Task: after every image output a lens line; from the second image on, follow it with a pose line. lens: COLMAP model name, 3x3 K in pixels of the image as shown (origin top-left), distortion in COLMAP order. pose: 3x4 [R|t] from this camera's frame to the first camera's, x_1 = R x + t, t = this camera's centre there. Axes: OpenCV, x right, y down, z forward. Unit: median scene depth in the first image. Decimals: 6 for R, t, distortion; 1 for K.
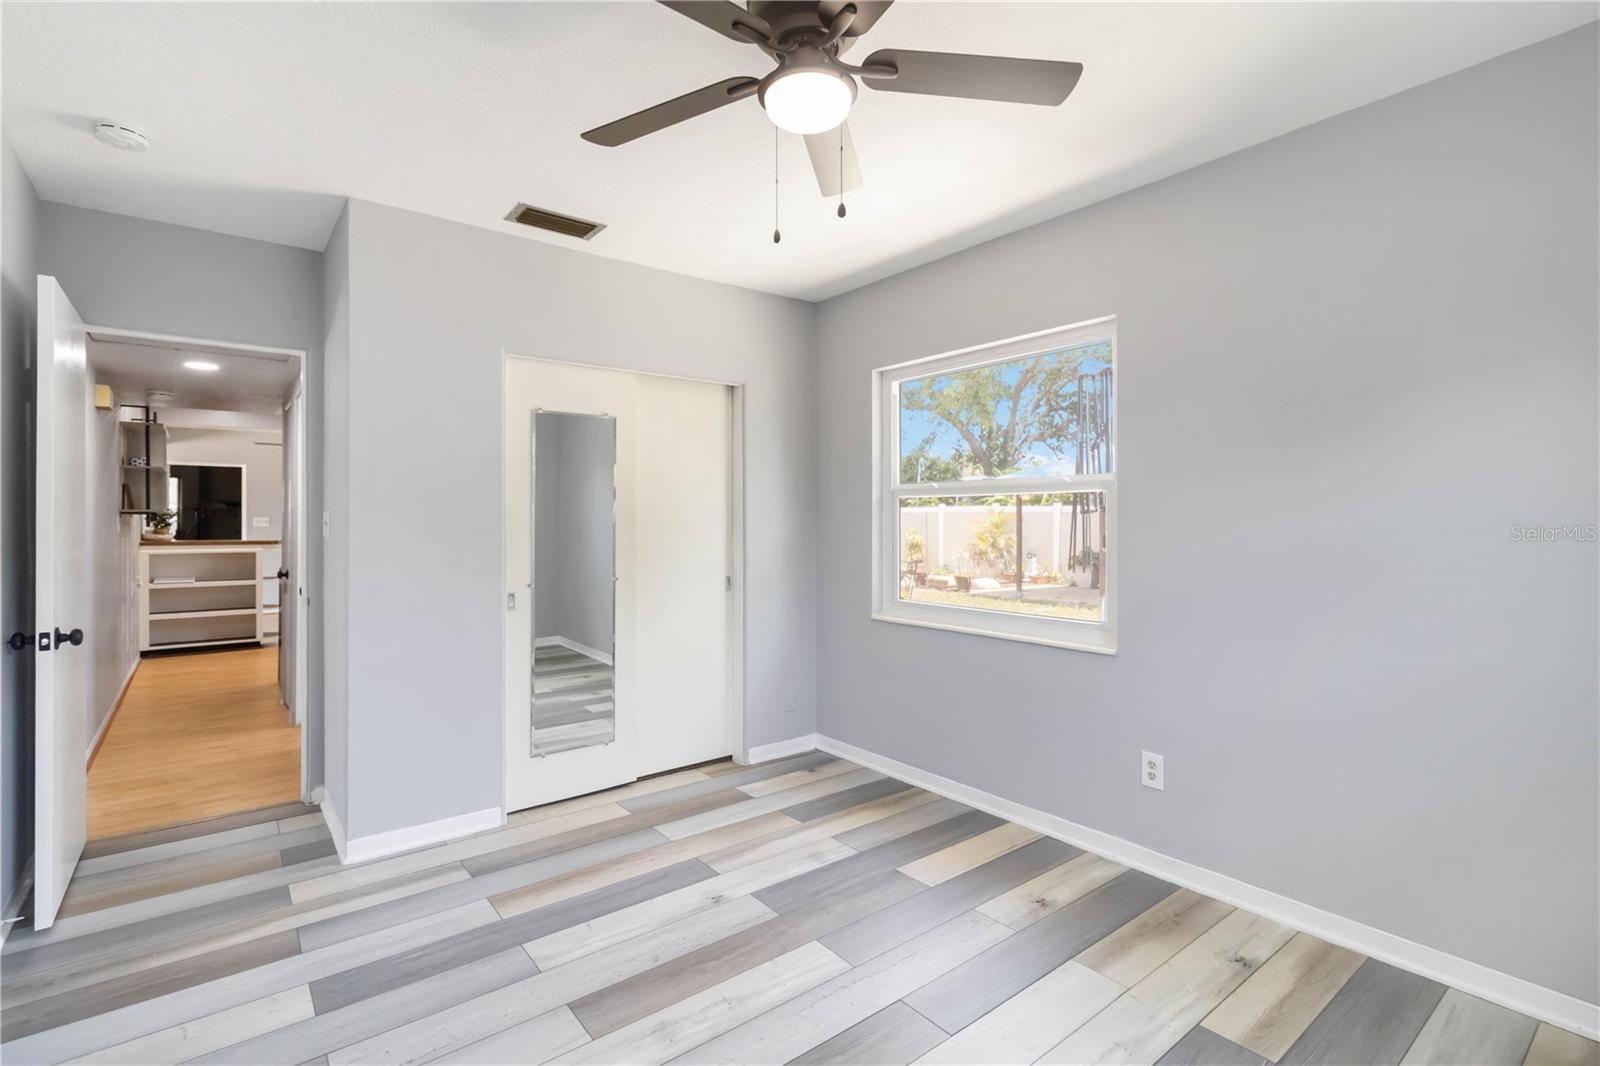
lens RADIAL K [[750.4, 0, 807.1], [0, 750.4, 529.1], [0, 0, 1]] dist [0.003297, -0.000940]
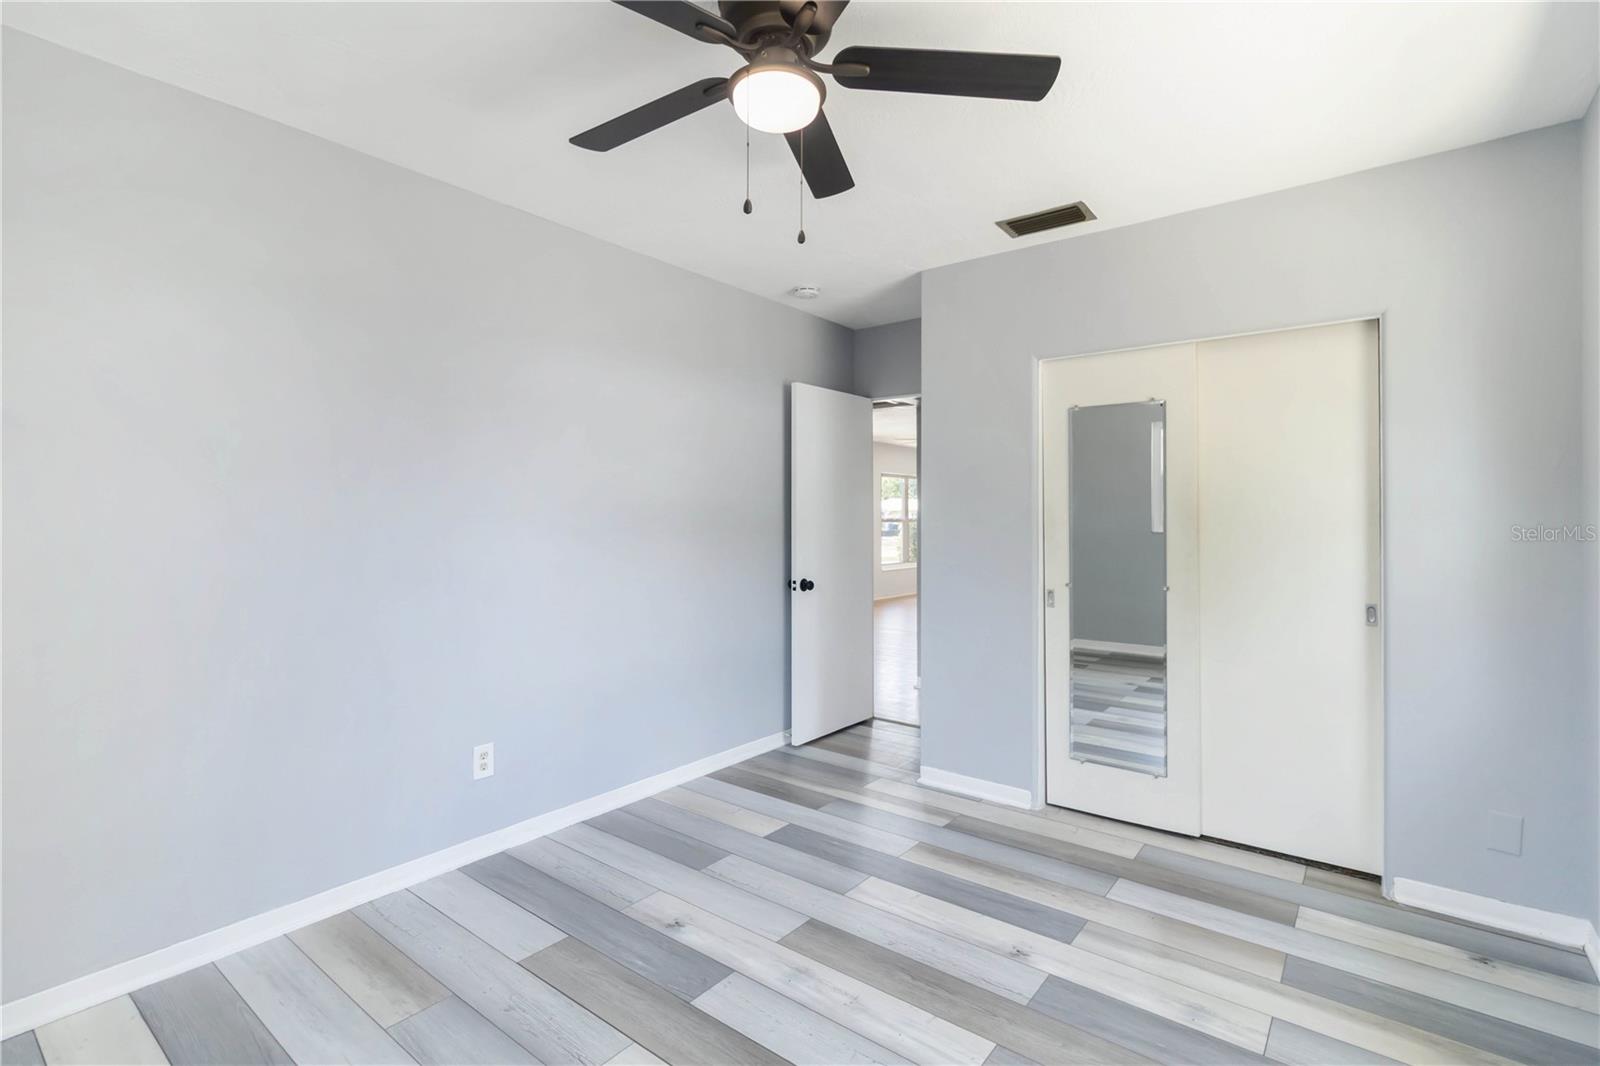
lens RADIAL K [[750.4, 0, 803.8], [0, 750.4, 521.1], [0, 0, 1]] dist [0.003297, -0.000940]
pose [[0.230149, 0.005557, -0.973140, 0.548508], [-0.015010, 0.999885, 0.002160, -0.006832], [0.973040, 0.014110, 0.230206, 0.450120]]
